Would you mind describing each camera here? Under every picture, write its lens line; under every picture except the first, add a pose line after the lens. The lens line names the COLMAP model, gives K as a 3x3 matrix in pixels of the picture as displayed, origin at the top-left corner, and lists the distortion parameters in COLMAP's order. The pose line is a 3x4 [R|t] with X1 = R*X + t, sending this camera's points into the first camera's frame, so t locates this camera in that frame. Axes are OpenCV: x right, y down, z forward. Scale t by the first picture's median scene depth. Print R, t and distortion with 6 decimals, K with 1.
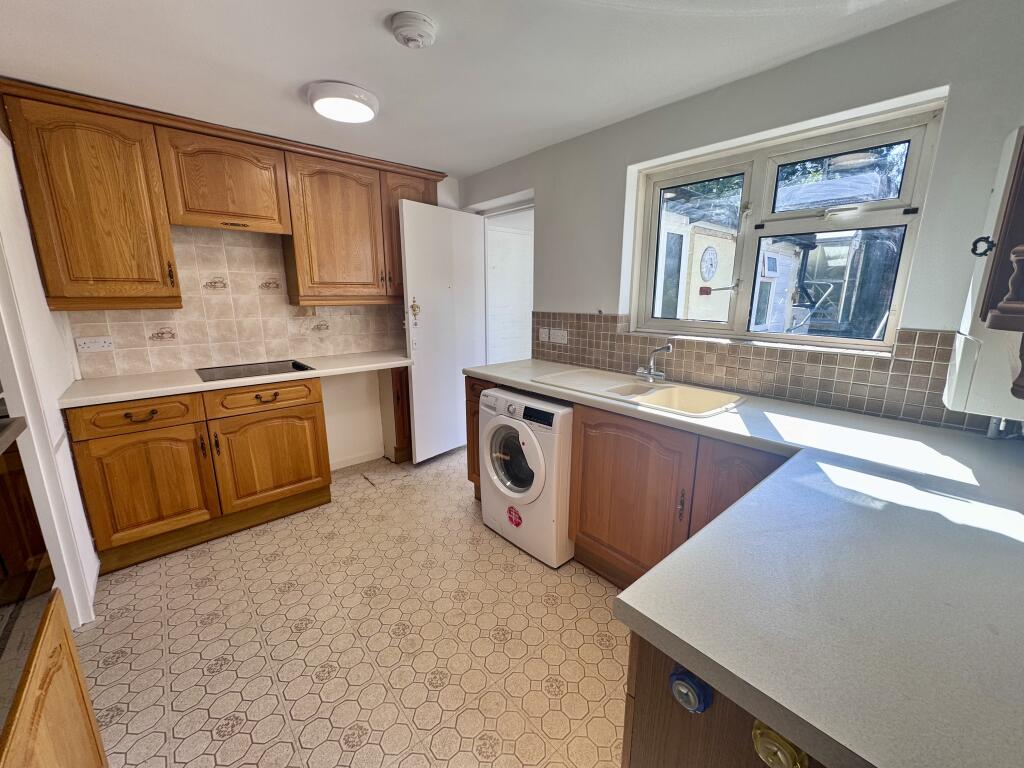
lens RADIAL K [[407.2, 0, 512.0], [0, 407.2, 384.0], [0, 0, 1]] dist [-0.000399, -0.000050]
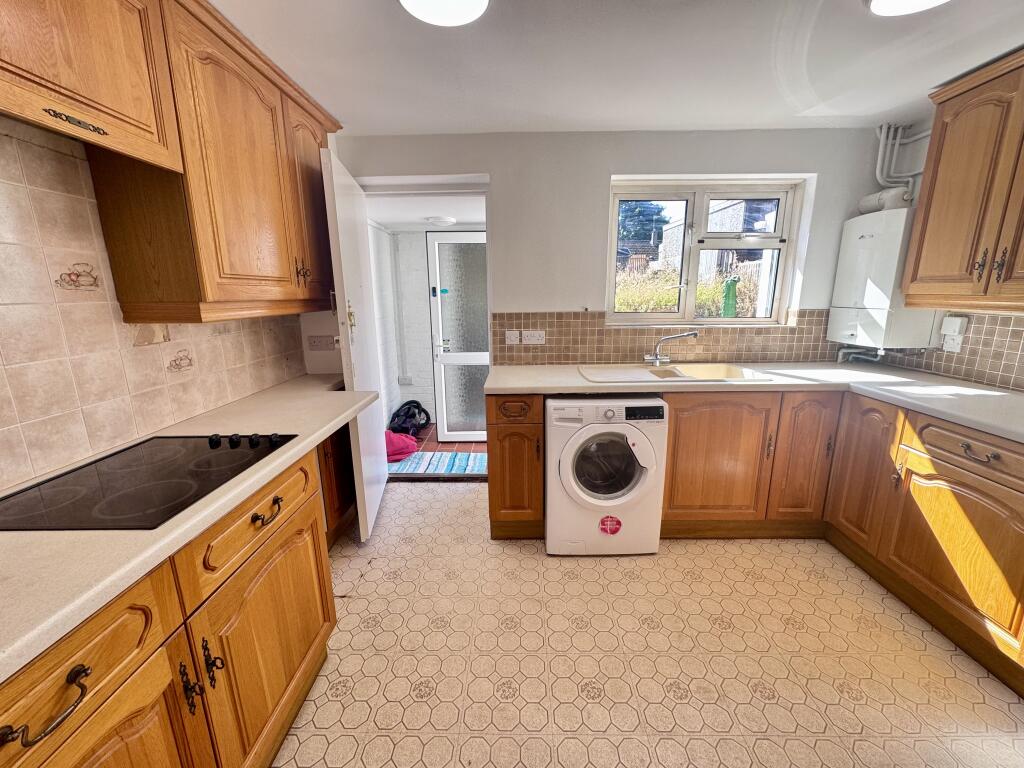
lens RADIAL K [[407.2, 0, 512.0], [0, 407.2, 384.0], [0, 0, 1]] dist [-0.000399, -0.000050]
pose [[0.669596, -0.171441, 0.722668, -0.681549], [0.172620, 0.982273, 0.073085, -0.095580], [-0.722388, 0.075810, 0.687320, 0.422600]]
